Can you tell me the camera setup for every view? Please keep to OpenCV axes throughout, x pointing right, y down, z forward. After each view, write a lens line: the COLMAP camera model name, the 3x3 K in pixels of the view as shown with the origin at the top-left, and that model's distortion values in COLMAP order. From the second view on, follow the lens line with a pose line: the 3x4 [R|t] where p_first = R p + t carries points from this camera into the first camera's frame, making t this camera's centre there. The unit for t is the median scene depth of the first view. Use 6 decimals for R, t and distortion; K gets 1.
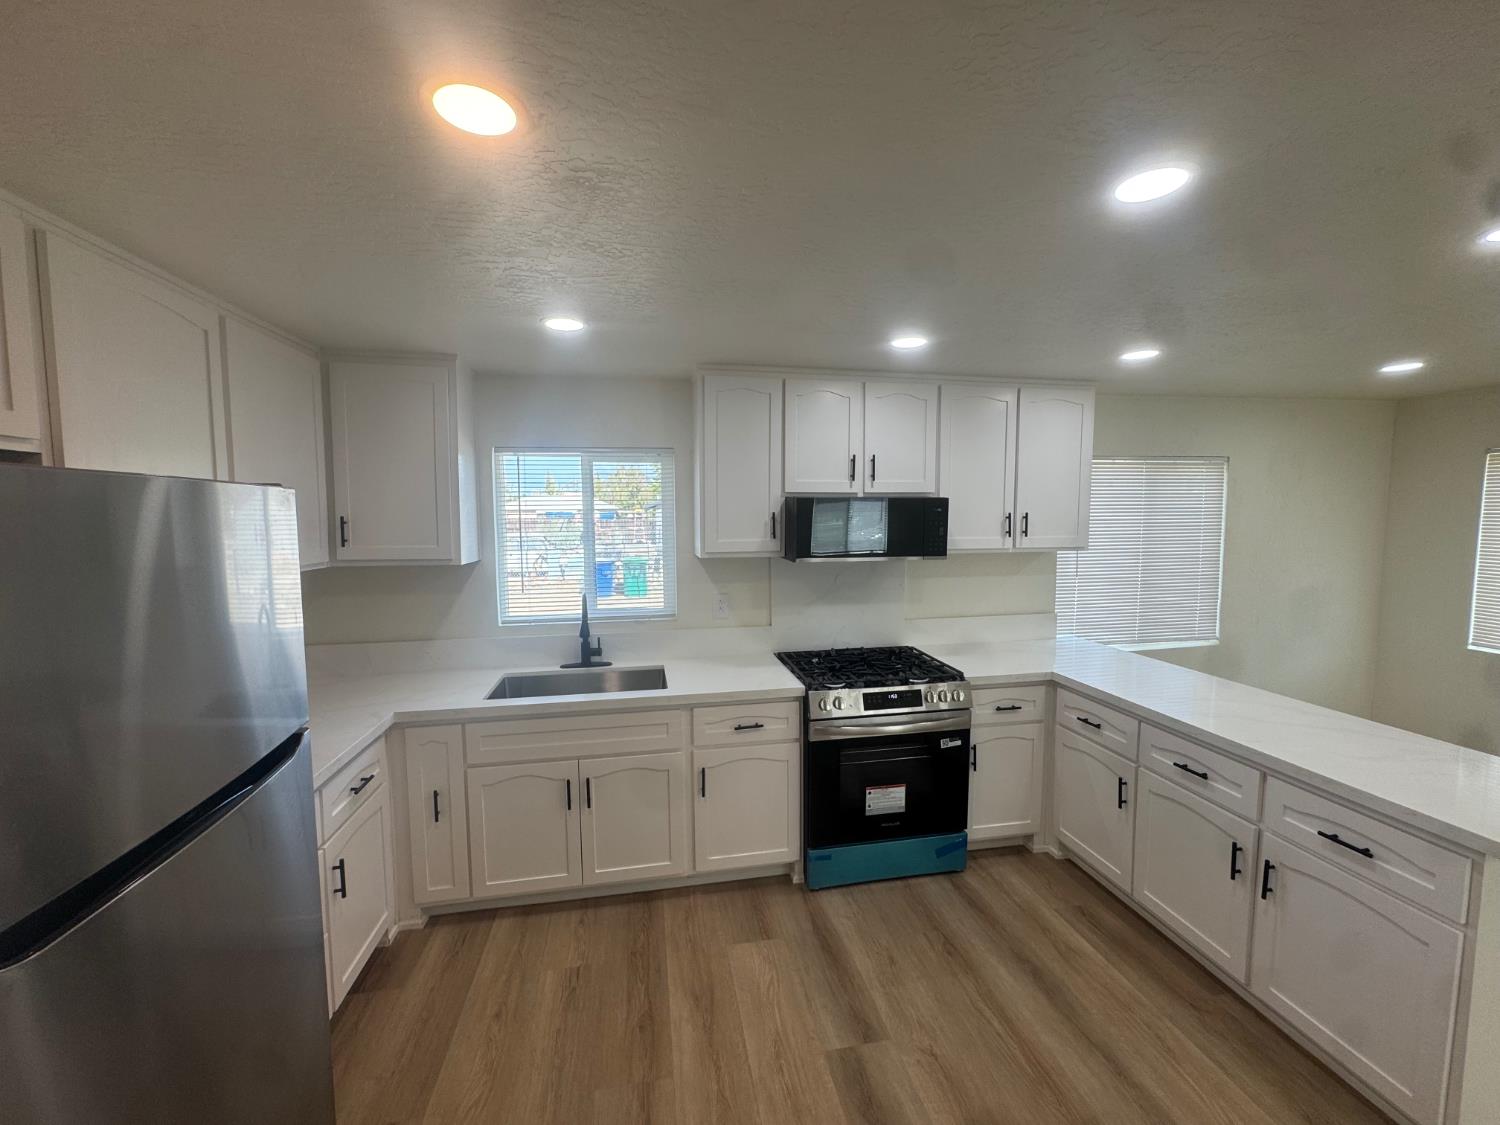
lens RADIAL K [[599.5, 0, 748.2], [0, 599.5, 561.2], [0, 0, 1]] dist [-0.005261, 0.000541]
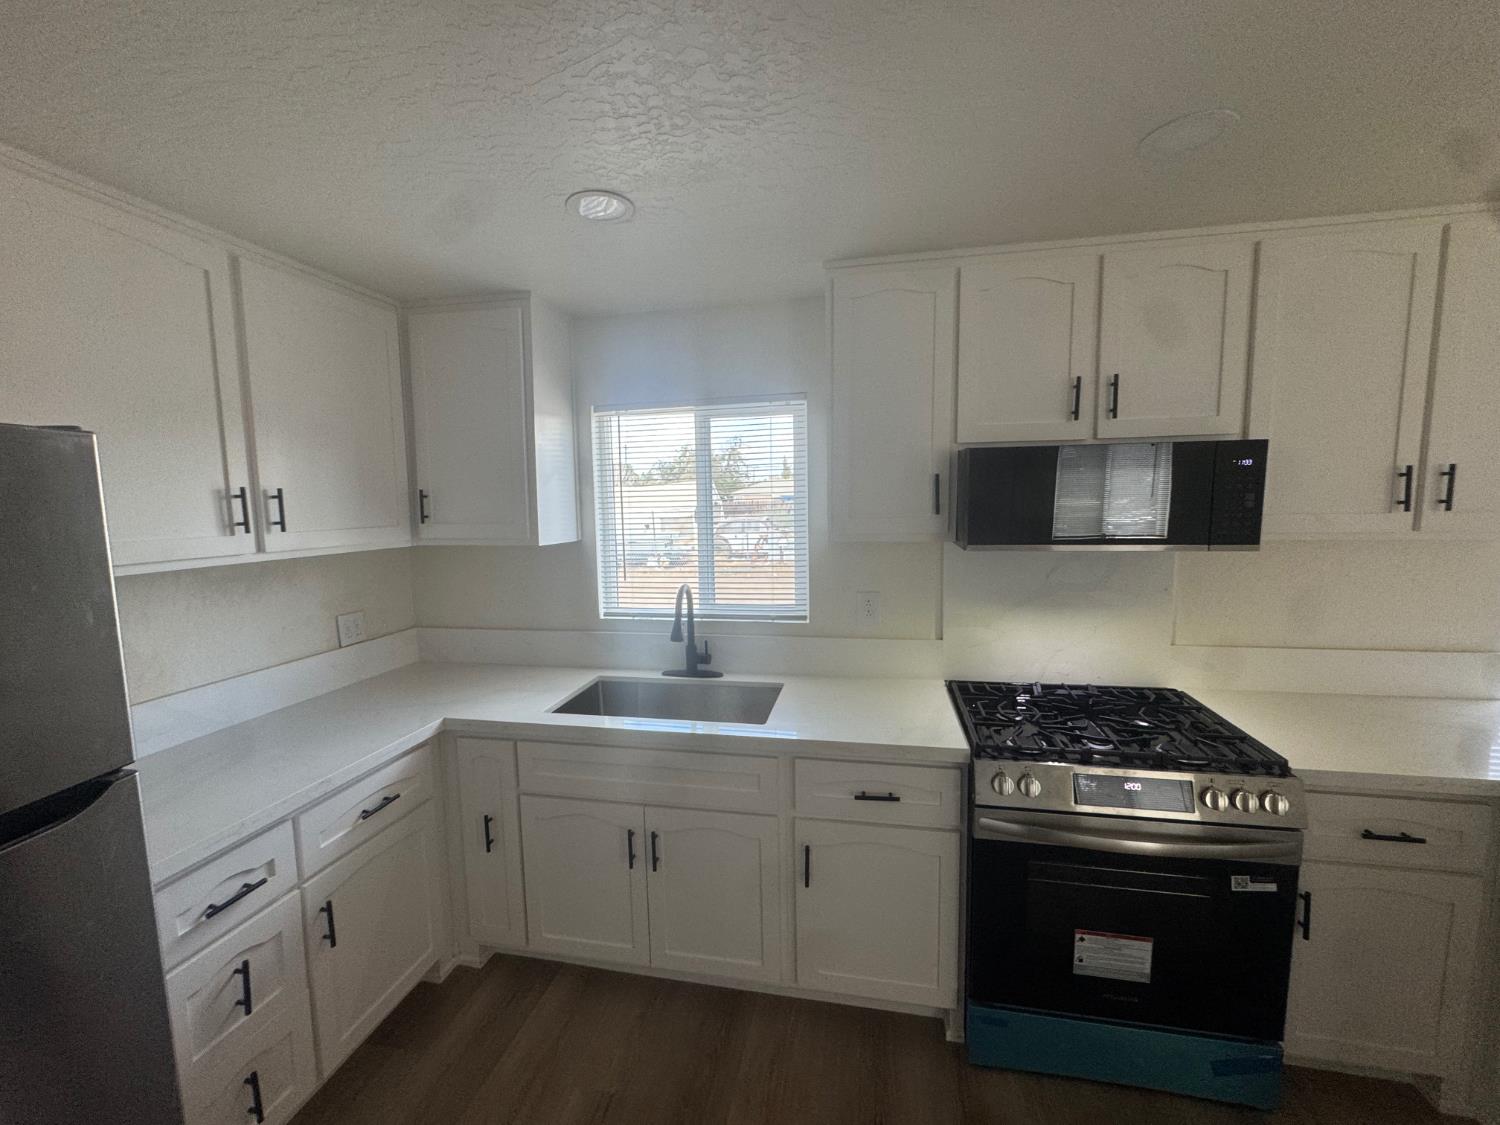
lens RADIAL K [[599.5, 0, 749.0], [0, 599.5, 561.2], [0, 0, 1]] dist [-0.005261, 0.000541]
pose [[0.926217, 0.027067, -0.376017, 0.108971], [-0.016187, 0.999355, 0.032066, -0.003744], [0.376643, -0.023614, 0.926058, 0.330585]]
